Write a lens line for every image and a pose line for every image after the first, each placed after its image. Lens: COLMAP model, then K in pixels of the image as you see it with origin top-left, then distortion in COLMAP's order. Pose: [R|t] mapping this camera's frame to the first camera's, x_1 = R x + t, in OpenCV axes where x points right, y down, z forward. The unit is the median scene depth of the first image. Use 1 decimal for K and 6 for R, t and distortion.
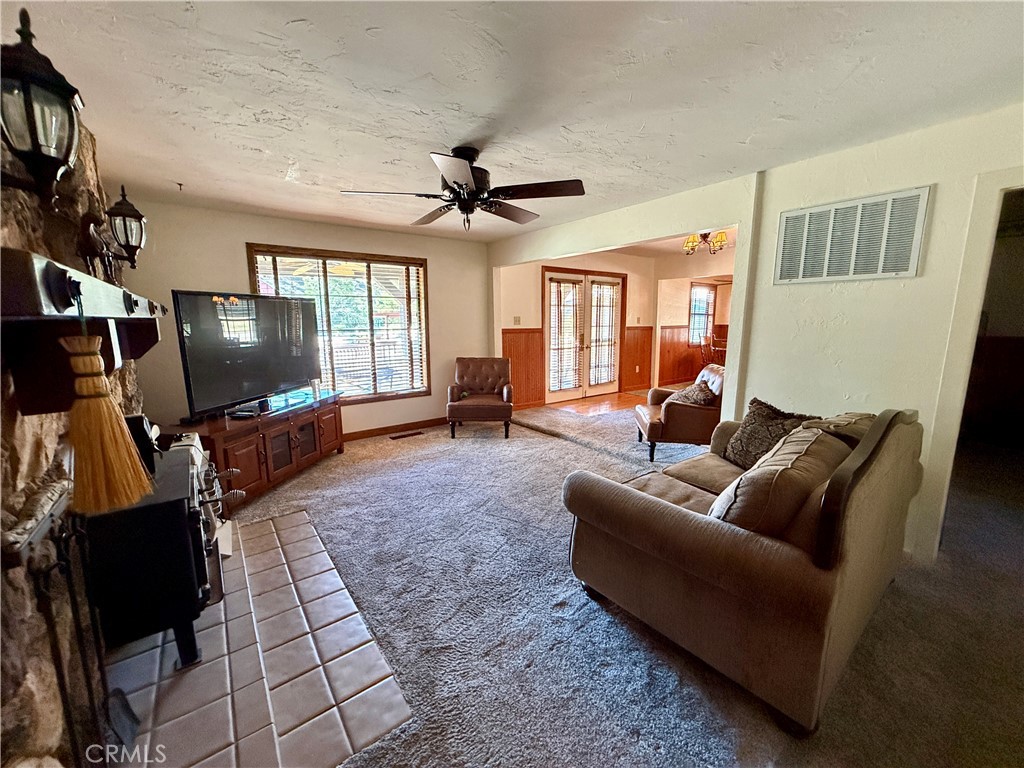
lens RADIAL K [[408.3, 0, 509.3], [0, 408.3, 383.2], [0, 0, 1]] dist [0.001729, 0.000176]
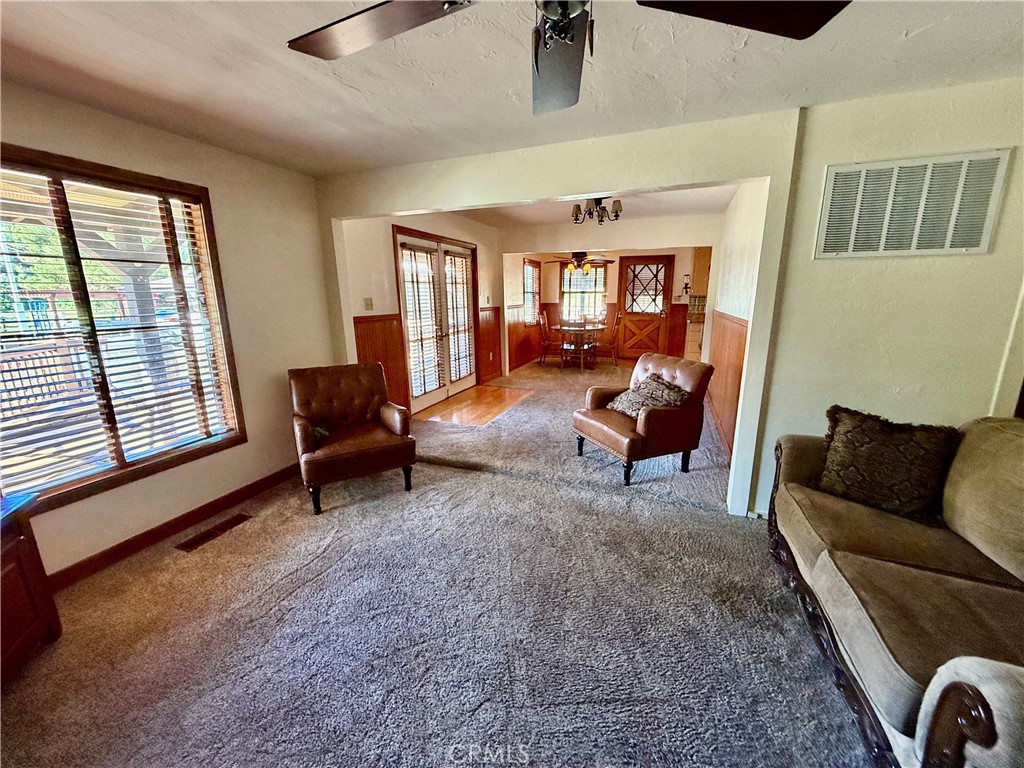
lens RADIAL K [[408.3, 0, 509.8], [0, 408.3, 384.6], [0, 0, 1]] dist [0.001729, 0.000176]
pose [[0.848670, -0.119049, 0.515351, -0.175298], [0.089323, 0.992605, 0.082203, -0.066101], [-0.521326, -0.023731, 0.853028, 0.355863]]
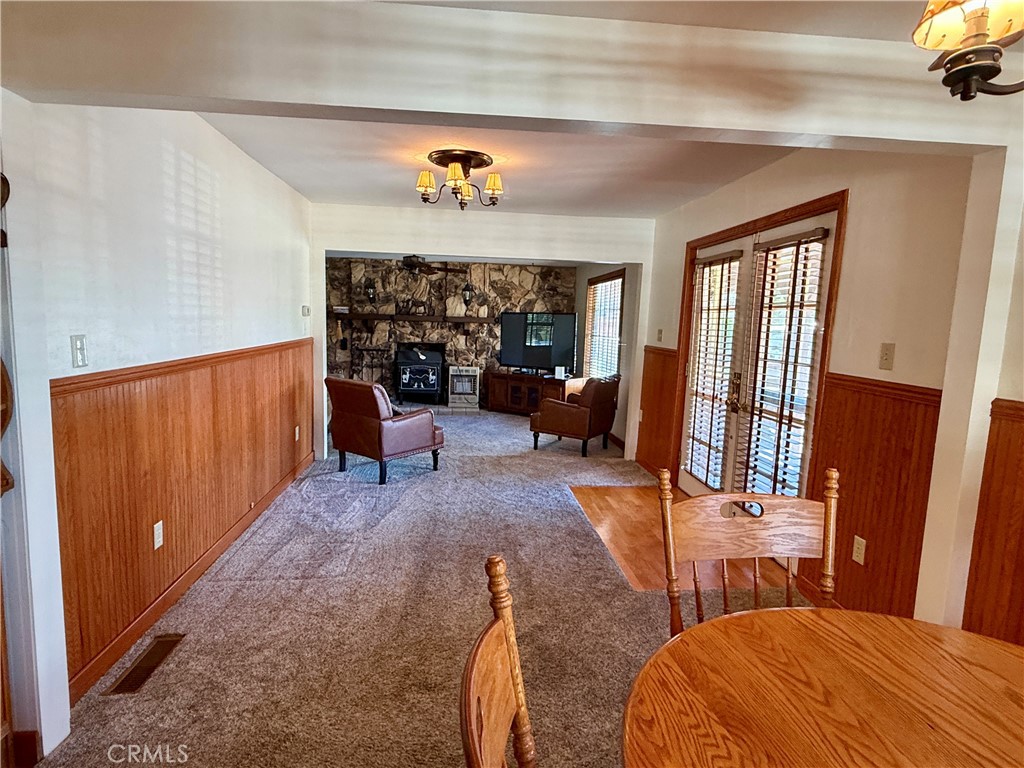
lens RADIAL K [[563.6, 0, 510.1], [0, 563.6, 386.2], [0, 0, 1]] dist [0.002700, 0.000636]
pose [[-0.523466, 0.086127, -0.847683, 1.099358], [-0.162392, 0.966557, 0.198485, -0.255820], [0.836429, 0.241557, -0.491973, 1.503664]]
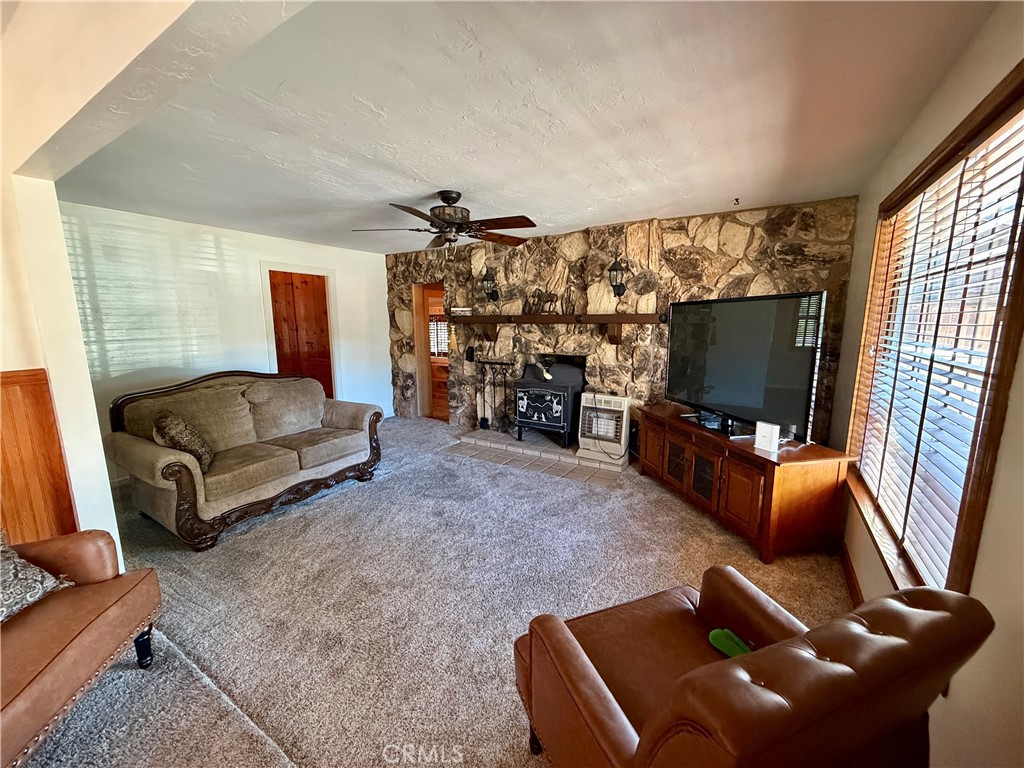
lens RADIAL K [[408.3, 0, 508.7], [0, 408.3, 384.5], [0, 0, 1]] dist [0.001729, 0.000176]
pose [[-0.934743, 0.067565, -0.348840, 0.094941], [-0.045420, 0.950981, 0.305897, -0.193082], [0.352408, 0.301779, -0.885854, 1.121172]]
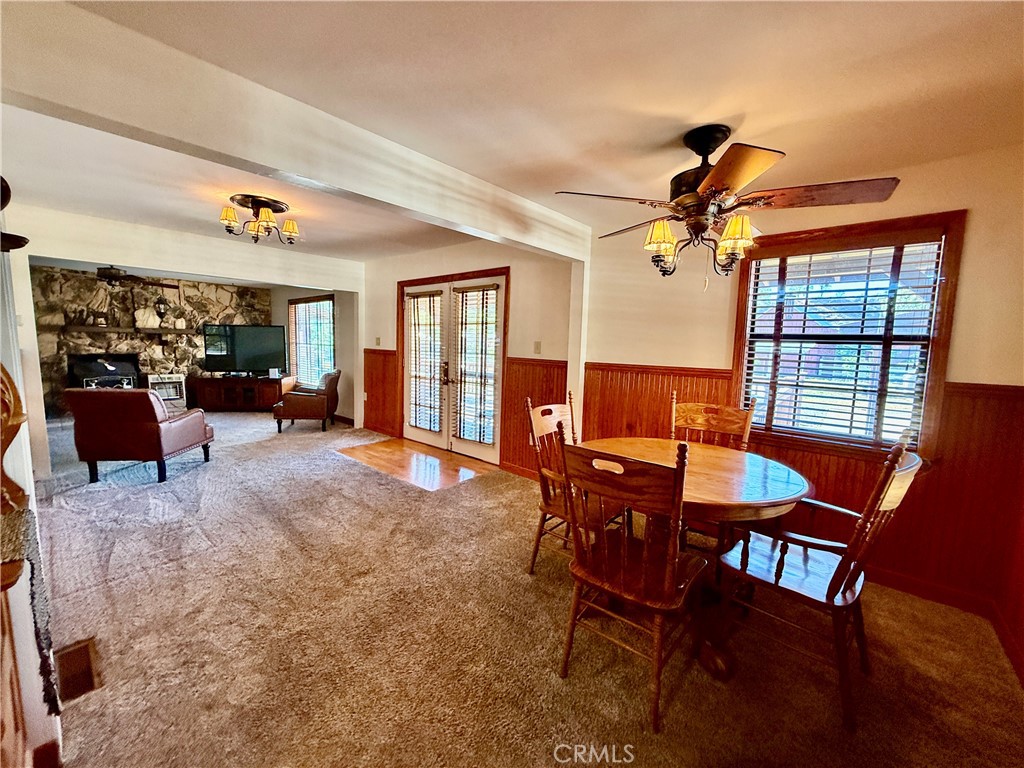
lens RADIAL K [[408.3, 0, 507.9], [0, 408.3, 384.2], [0, 0, 1]] dist [0.001729, 0.000176]
pose [[0.204399, 0.110383, -0.972644, 1.261480], [-0.176093, 0.981559, 0.074389, -0.214301], [0.962919, 0.156071, 0.220068, 1.309090]]
